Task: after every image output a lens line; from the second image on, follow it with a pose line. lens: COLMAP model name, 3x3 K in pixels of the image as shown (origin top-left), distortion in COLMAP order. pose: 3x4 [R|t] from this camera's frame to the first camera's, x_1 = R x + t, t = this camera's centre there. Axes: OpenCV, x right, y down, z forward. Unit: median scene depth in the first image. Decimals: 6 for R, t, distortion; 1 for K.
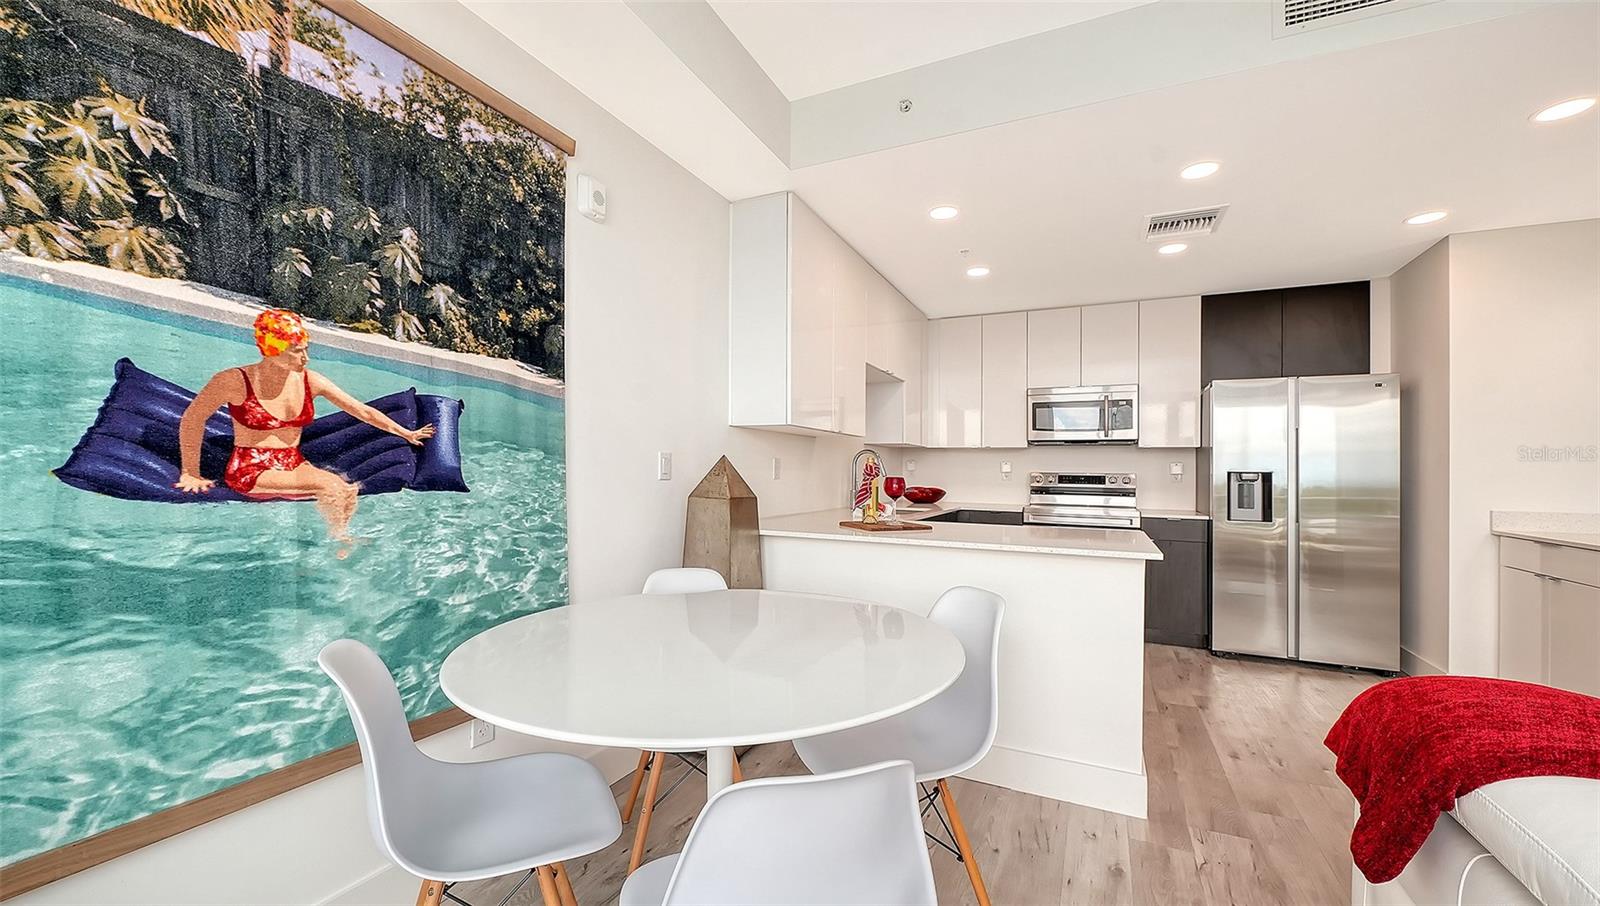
lens RADIAL K [[606.1, 0, 816.5], [0, 606.1, 466.8], [0, 0, 1]] dist [-0.005195, -0.000398]
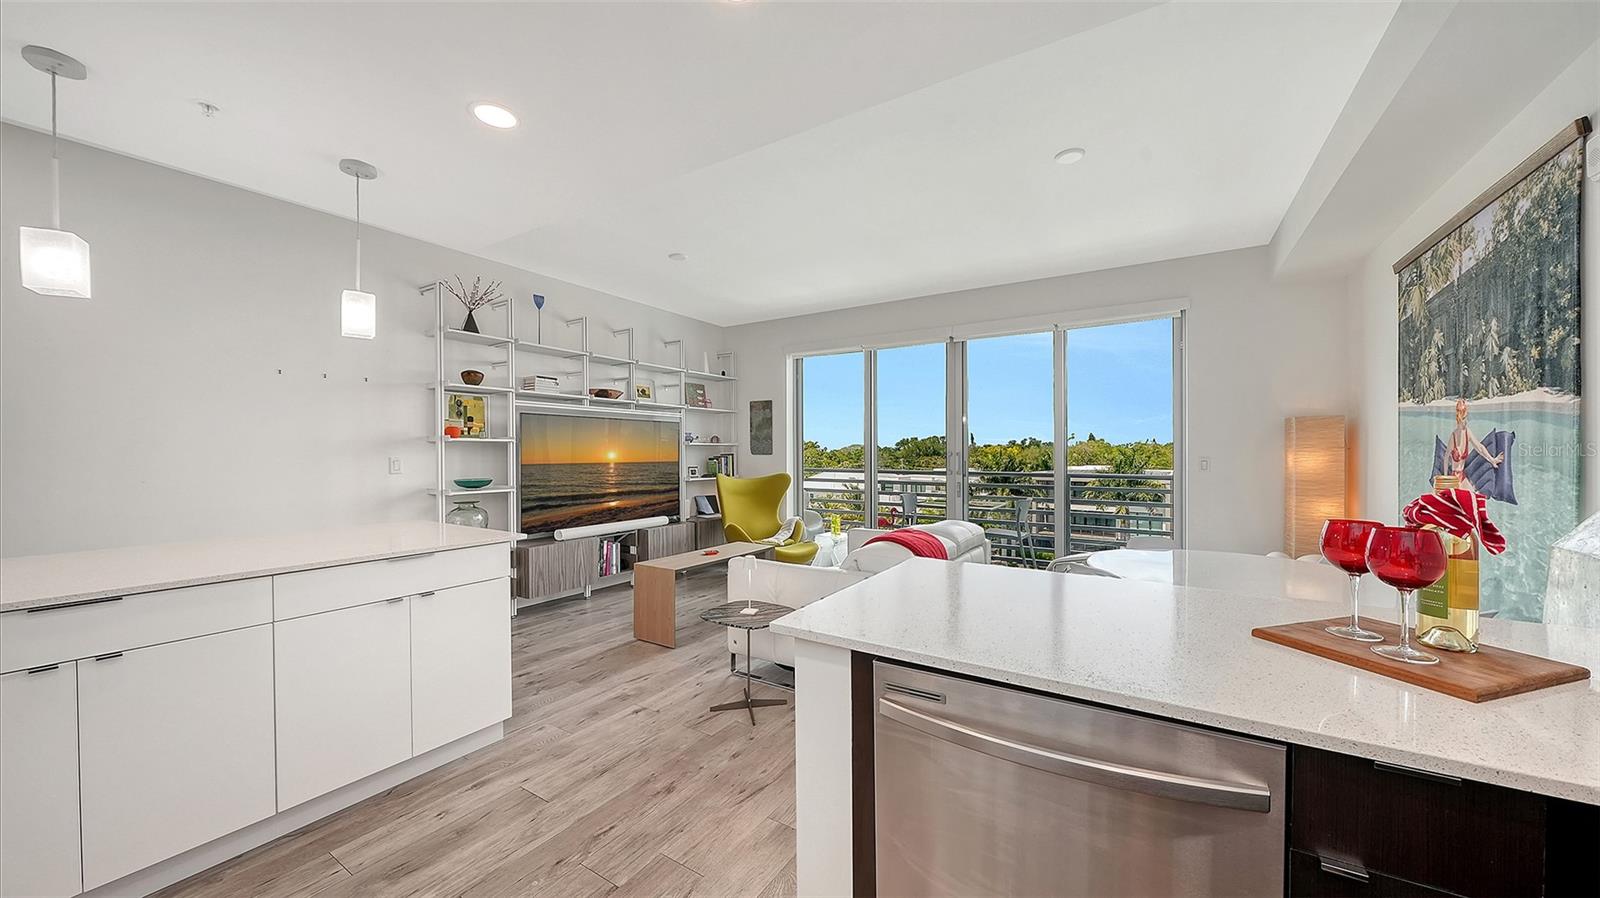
lens RADIAL K [[565.5, 0, 808.9], [0, 565.5, 444.6], [0, 0, 1]] dist [-0.004066, 0.000318]
pose [[-0.993826, -0.013619, 0.110106, 0.737202], [-0.015617, 0.999728, -0.017307, -0.040034], [-0.109841, -0.018919, -0.993769, 2.298350]]
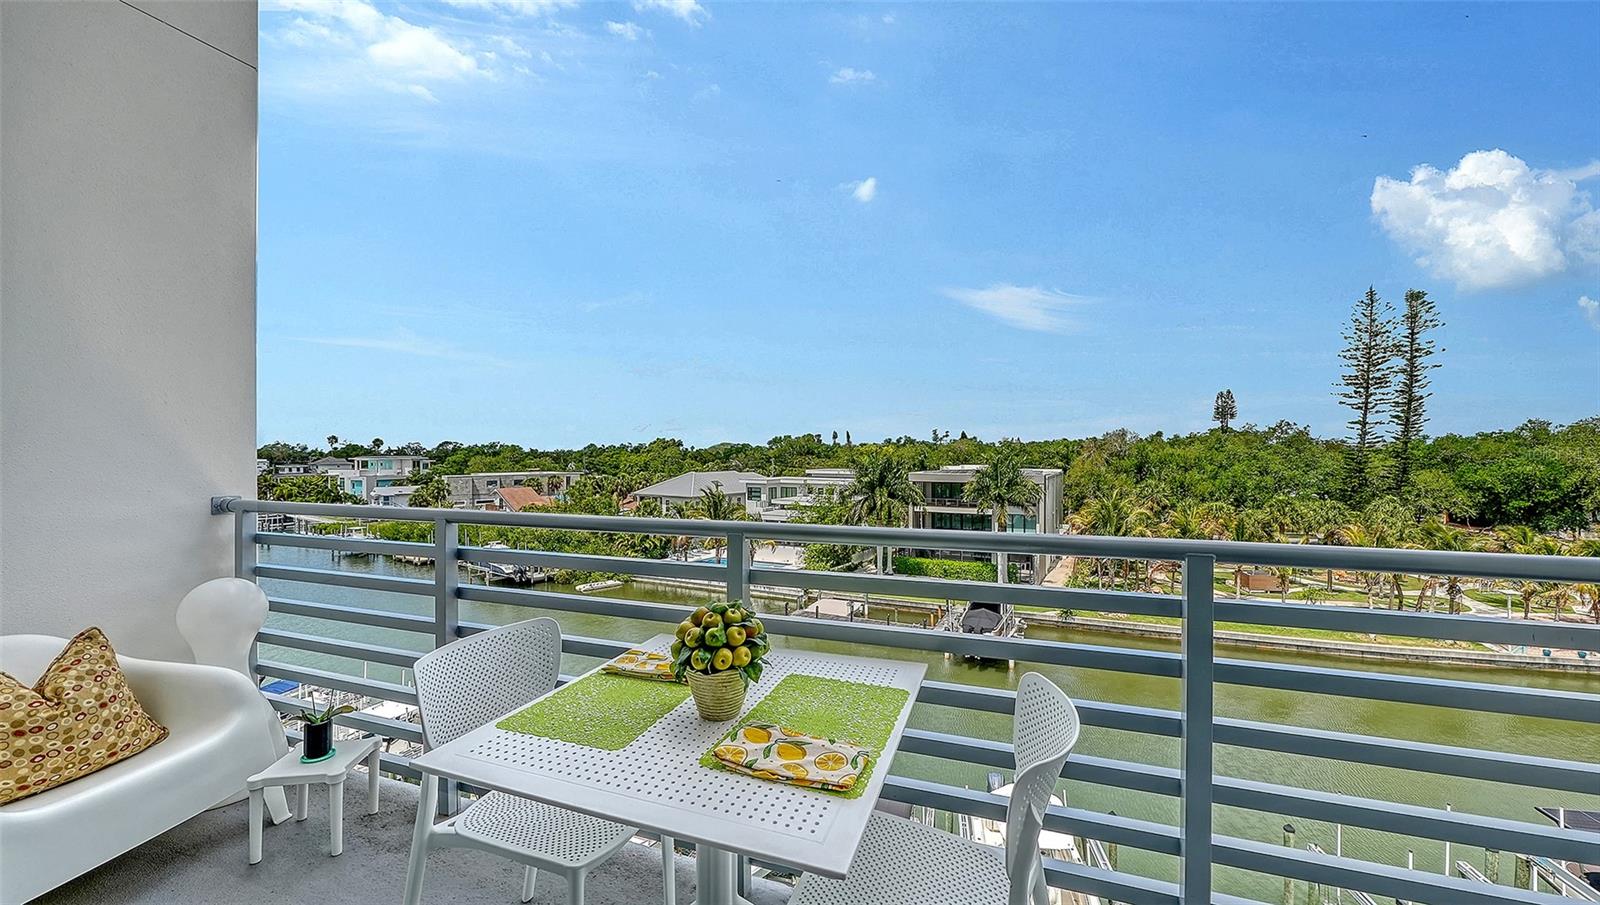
lens RADIAL K [[606.1, 0, 809.5], [0, 606.1, 451.8], [0, 0, 1]] dist [-0.005195, -0.000398]
pose [[-0.994188, -0.011486, -0.107046, 0.118197], [-0.010920, 0.999923, -0.005872, -0.119582], [0.107105, -0.004669, -0.994237, -0.755495]]
